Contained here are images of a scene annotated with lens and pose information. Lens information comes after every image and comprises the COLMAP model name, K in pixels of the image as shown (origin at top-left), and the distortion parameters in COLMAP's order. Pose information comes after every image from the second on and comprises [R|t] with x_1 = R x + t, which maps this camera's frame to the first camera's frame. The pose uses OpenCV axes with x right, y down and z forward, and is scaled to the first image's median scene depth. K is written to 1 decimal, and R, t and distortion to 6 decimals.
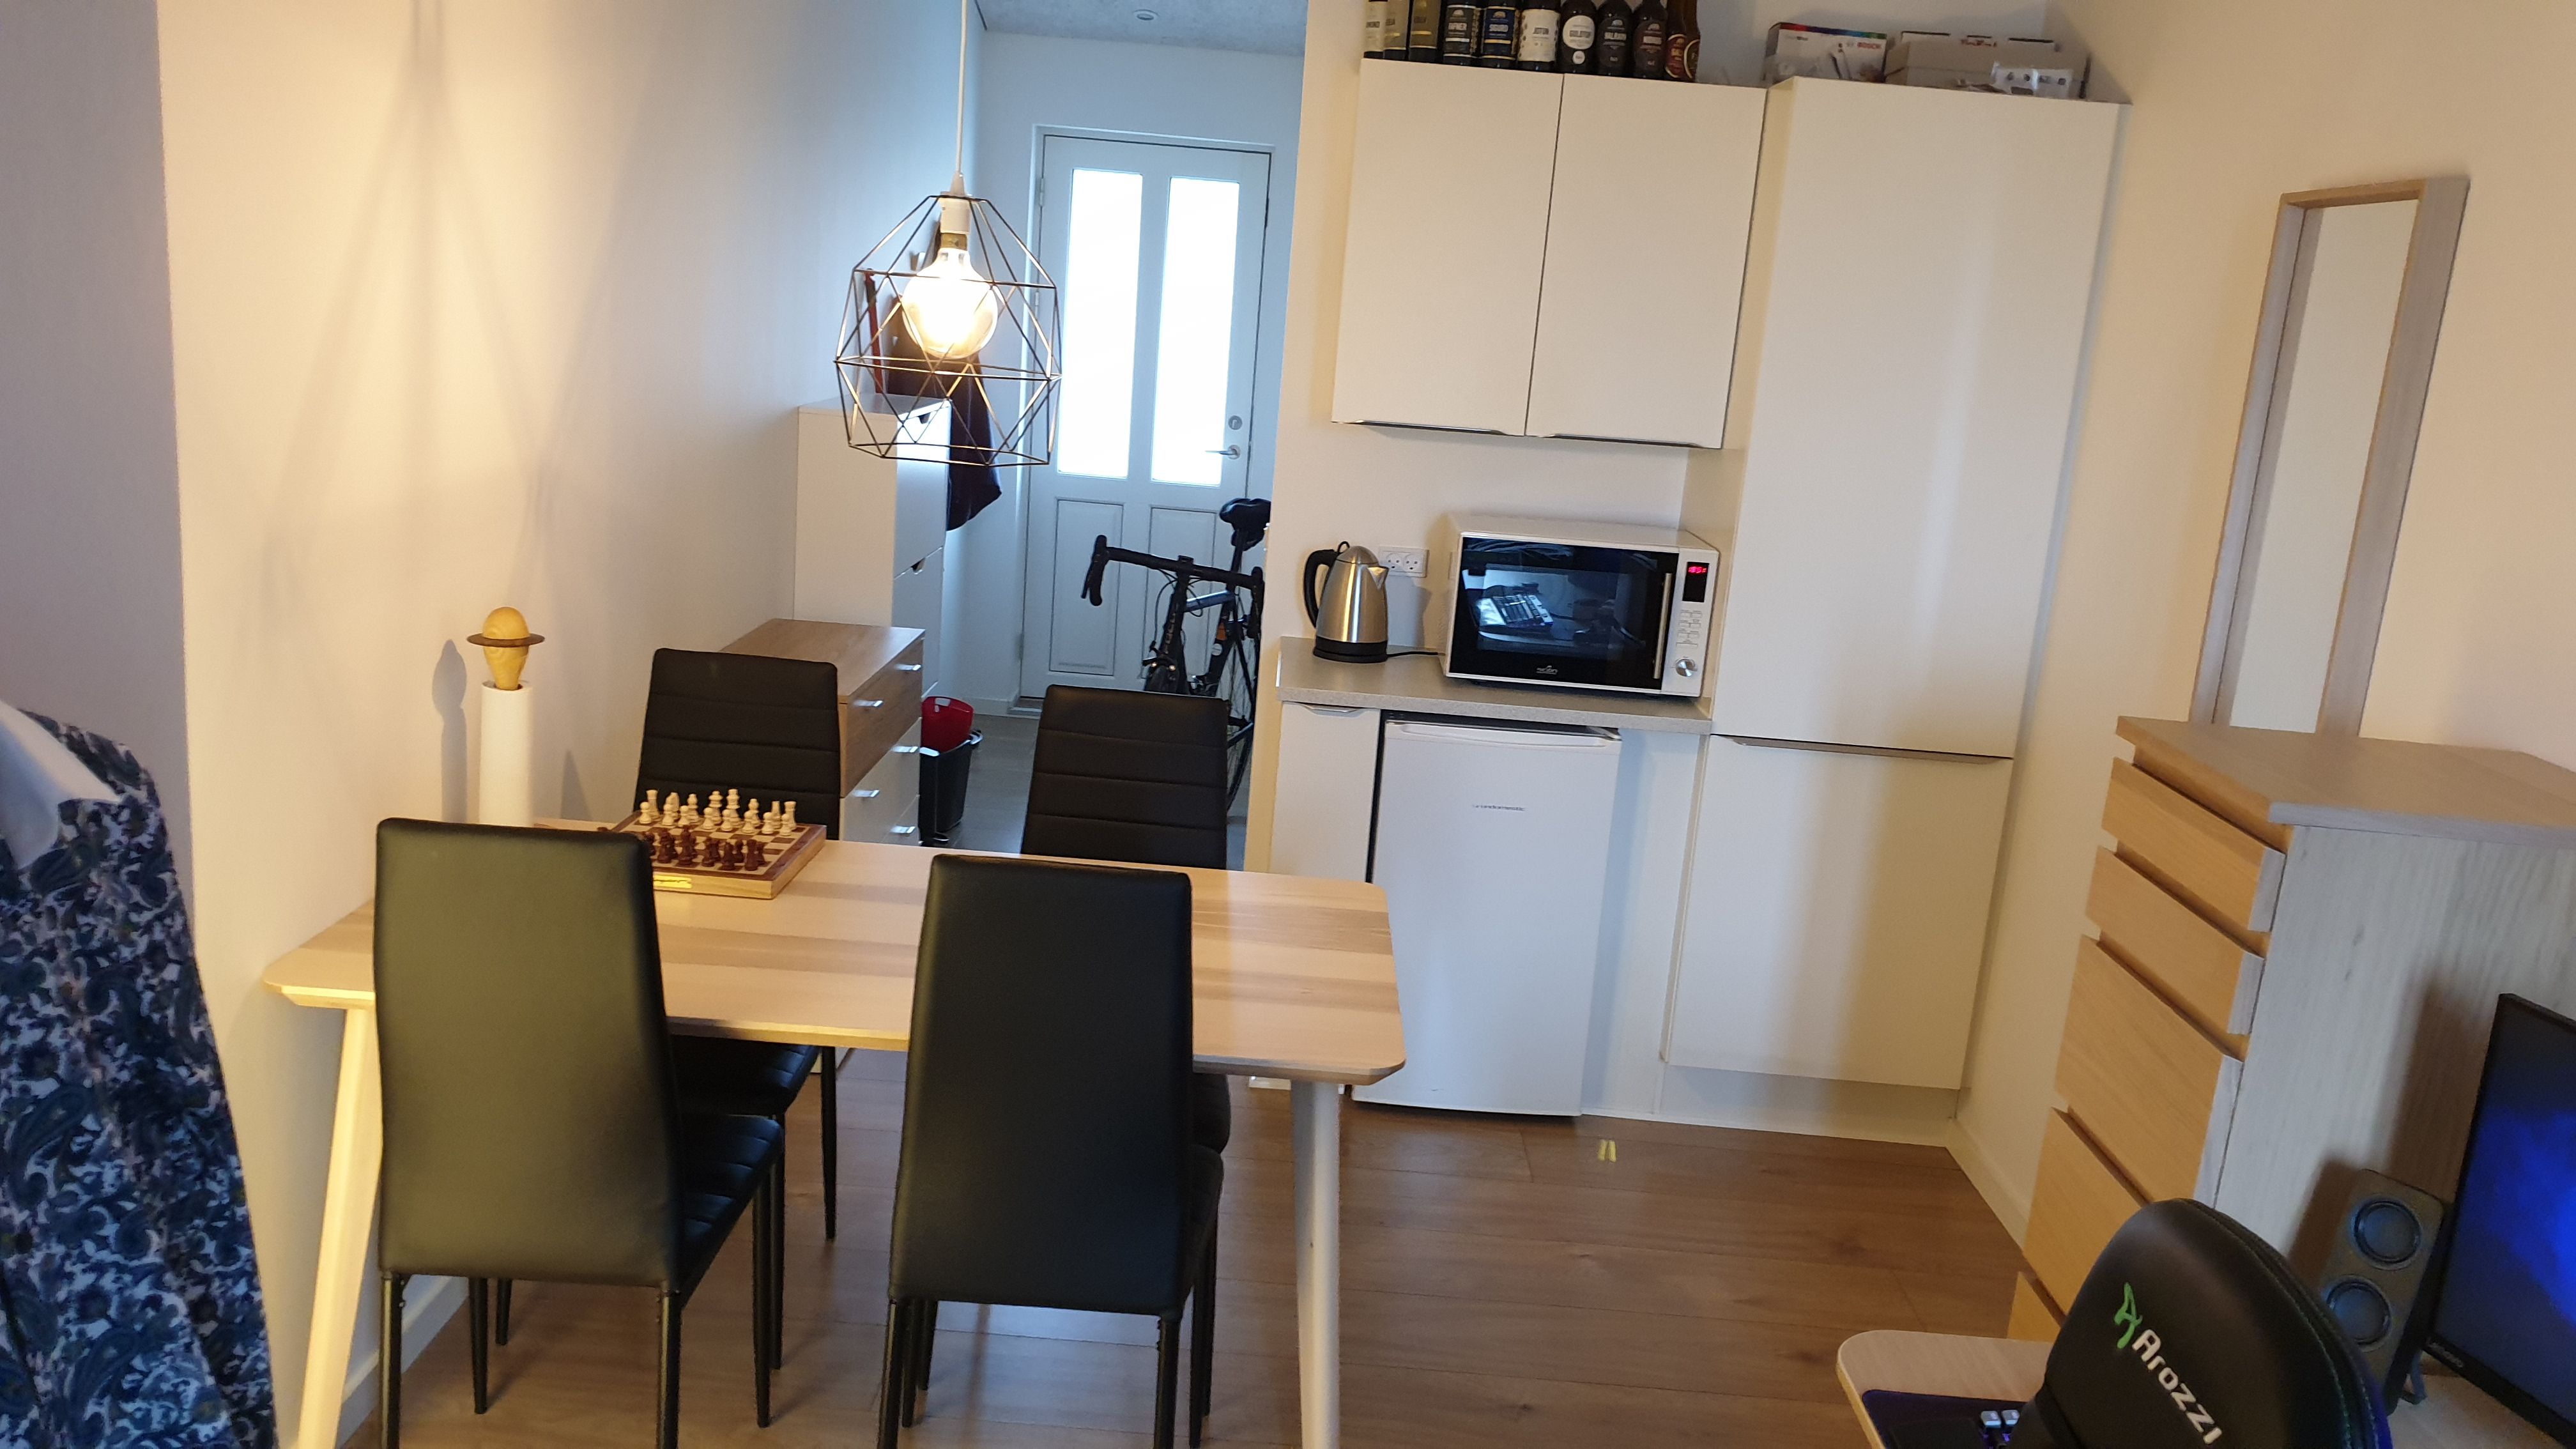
lens RADIAL K [[2002.8, 0, 1325.4], [0, 2002.8, 691.0], [0, 0, 1]] dist [0.133599, -0.104856]
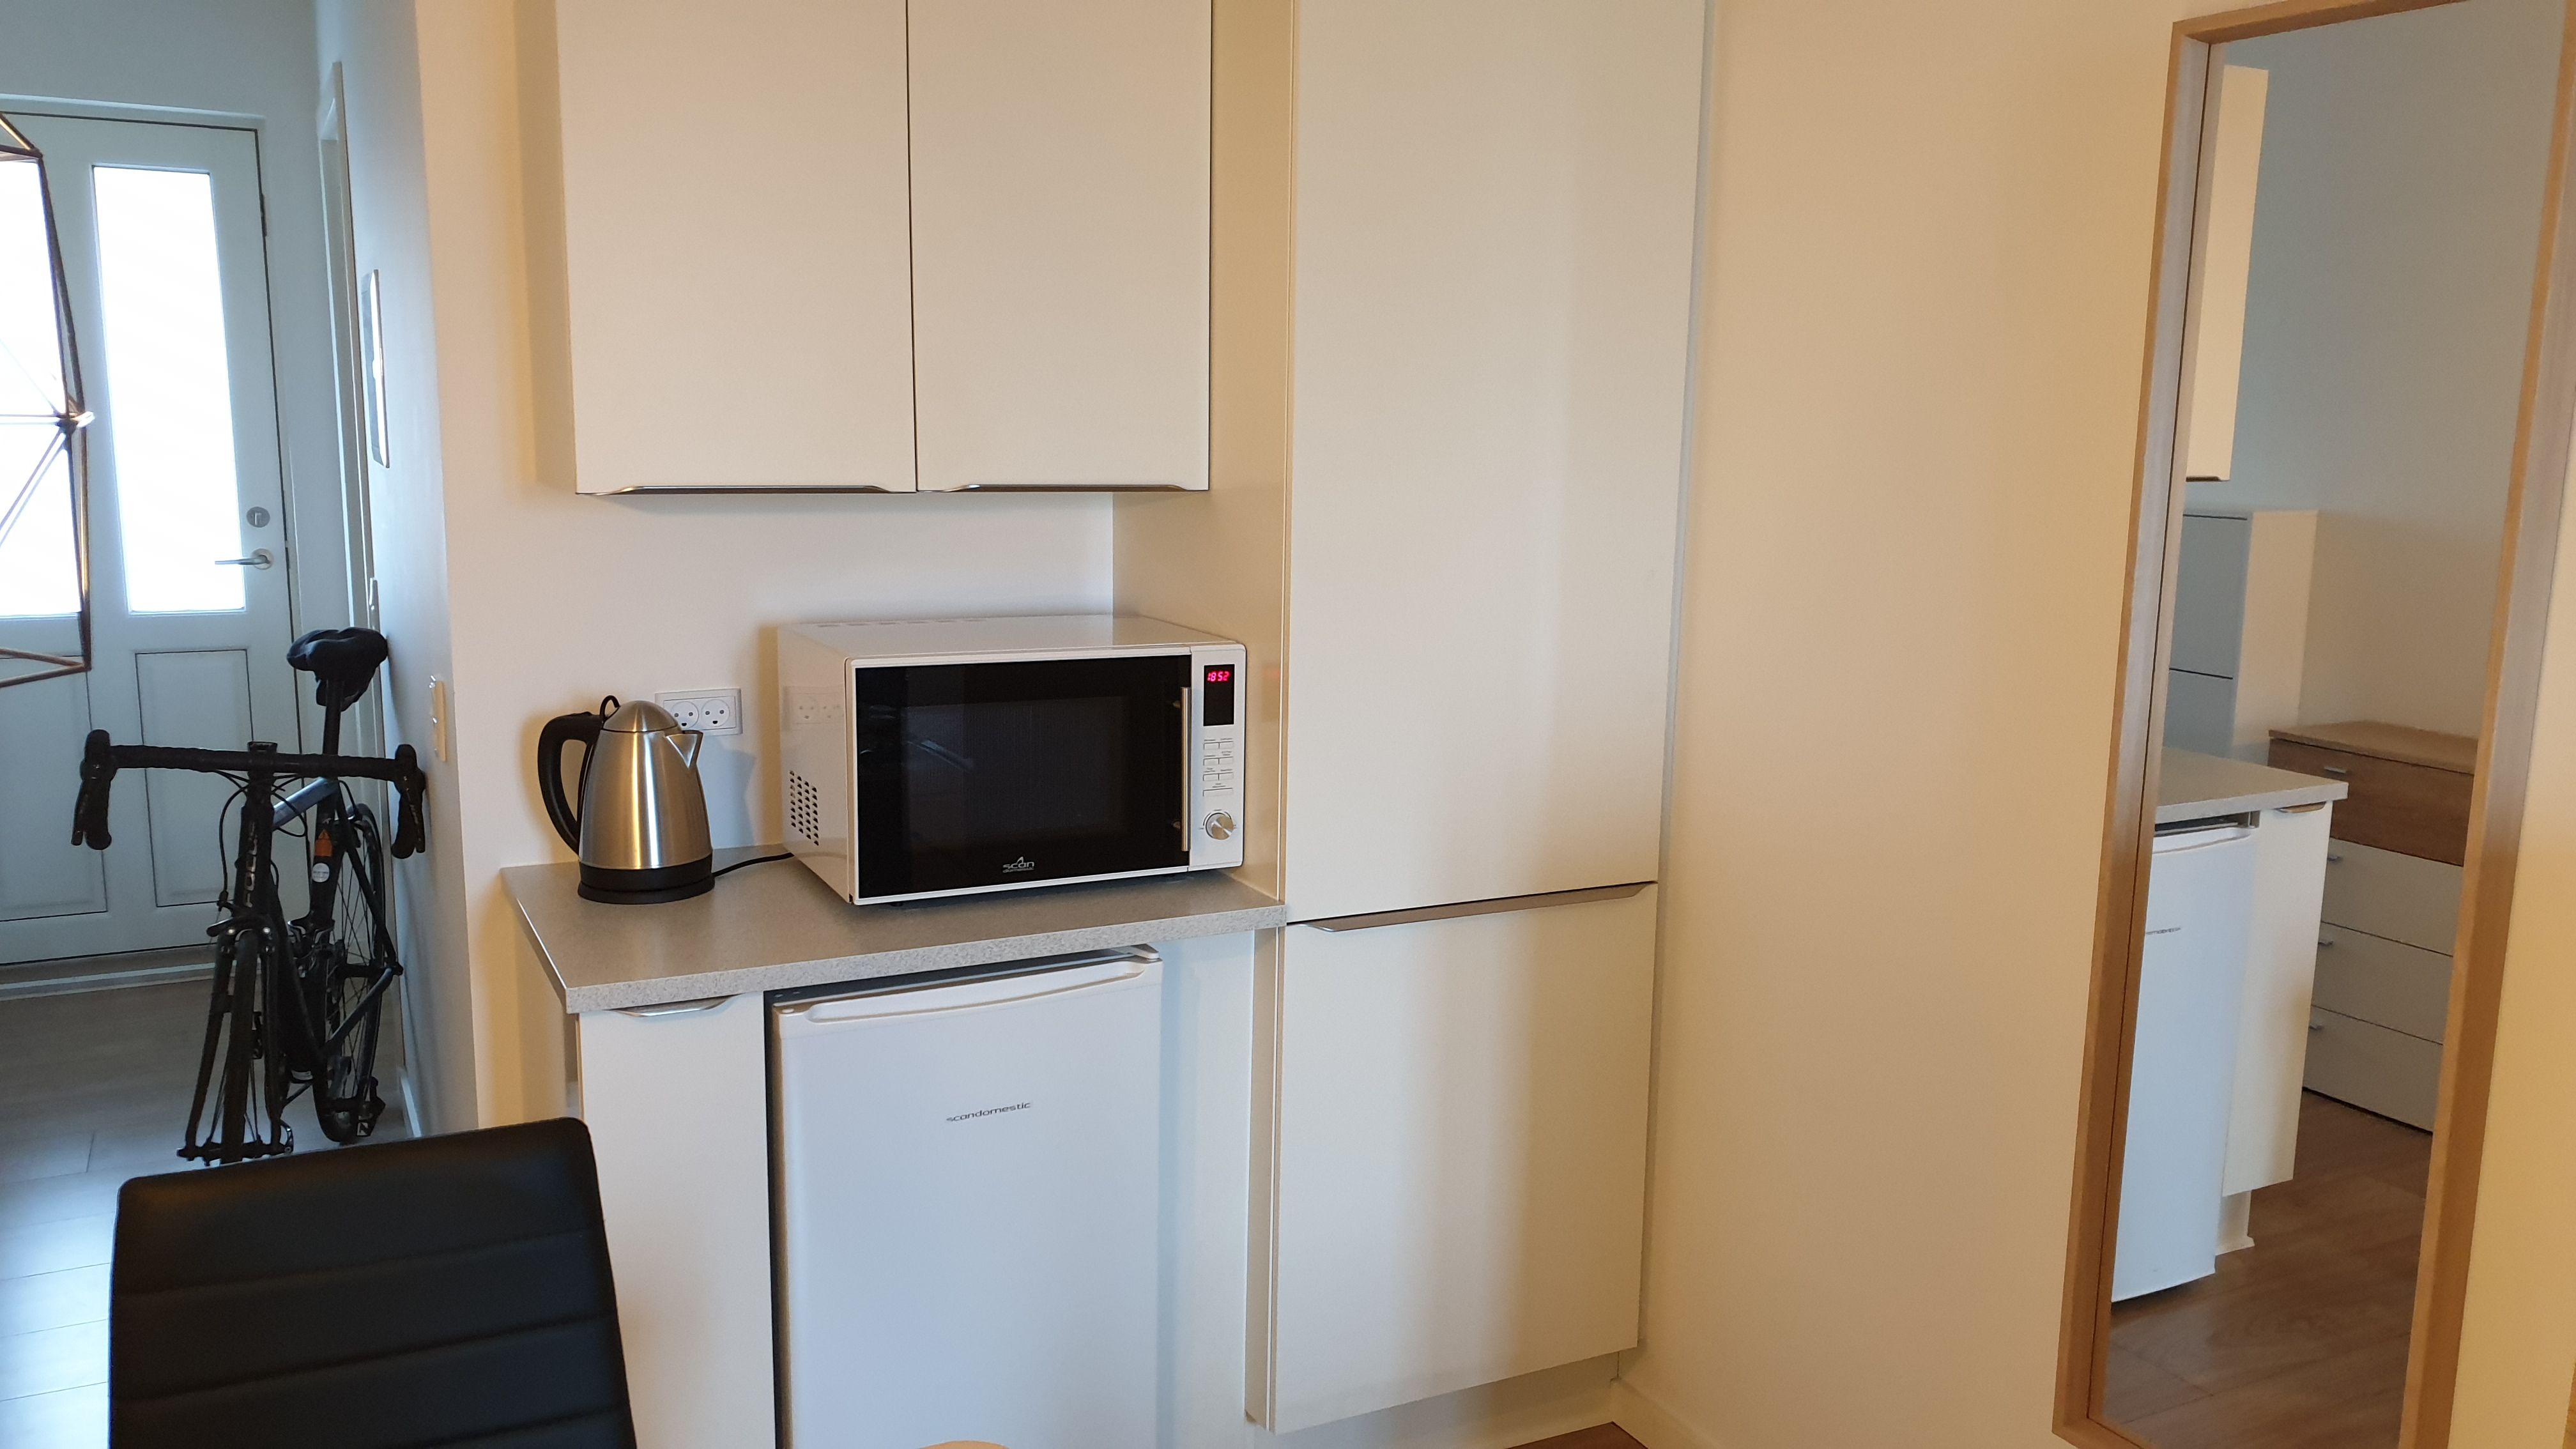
lens RADIAL K [[1980.3, 0, 1288.0], [0, 1980.3, 724.5], [0, 0, 1]] dist [0.068367, -0.061340]
pose [[0.888906, -0.139743, 0.436255, -0.073414], [0.141990, 0.989482, 0.027637, -0.057678], [-0.435529, 0.037377, 0.899398, 0.413217]]
